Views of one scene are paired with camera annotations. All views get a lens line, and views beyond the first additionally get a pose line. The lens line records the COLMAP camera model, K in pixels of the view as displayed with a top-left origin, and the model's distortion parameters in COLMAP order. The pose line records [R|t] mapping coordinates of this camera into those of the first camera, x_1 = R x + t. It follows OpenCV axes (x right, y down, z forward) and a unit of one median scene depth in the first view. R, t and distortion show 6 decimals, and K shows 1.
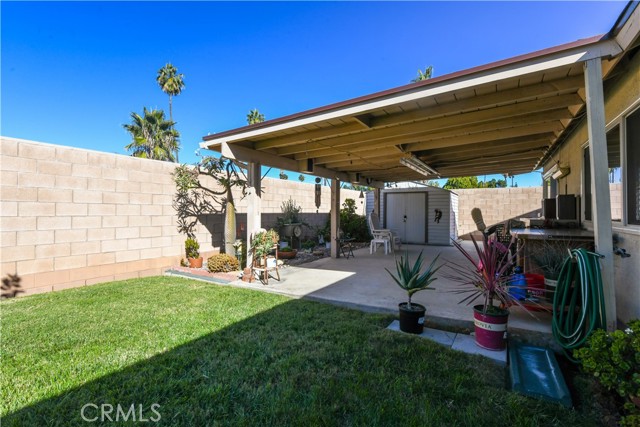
lens RADIAL K [[294.3, 0, 320.2], [0, 294.3, 210.9], [0, 0, 1]] dist [-0.012174, -0.007836]
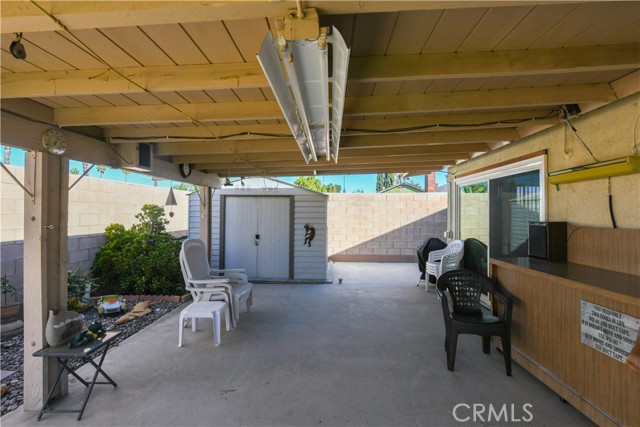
lens RADIAL K [[294.3, 0, 320.2], [0, 294.3, 210.9], [0, 0, 1]] dist [-0.012174, -0.007836]
pose [[0.870246, 0.003670, 0.492603, 0.154046], [-0.003342, 0.999993, -0.001546, -0.046184], [-0.492605, -0.000301, 0.870253, 0.608167]]
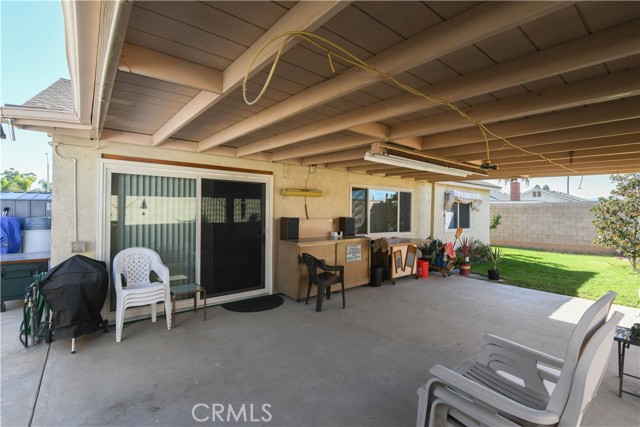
lens RADIAL K [[292.8, 0, 320.9], [0, 292.8, 210.6], [0, 0, 1]] dist [-0.003398, -0.005939]
pose [[-0.944044, -0.004193, 0.329792, 0.309551], [-0.009892, 0.999829, -0.015605, -0.039414], [-0.329670, -0.017995, -0.943925, 1.360184]]
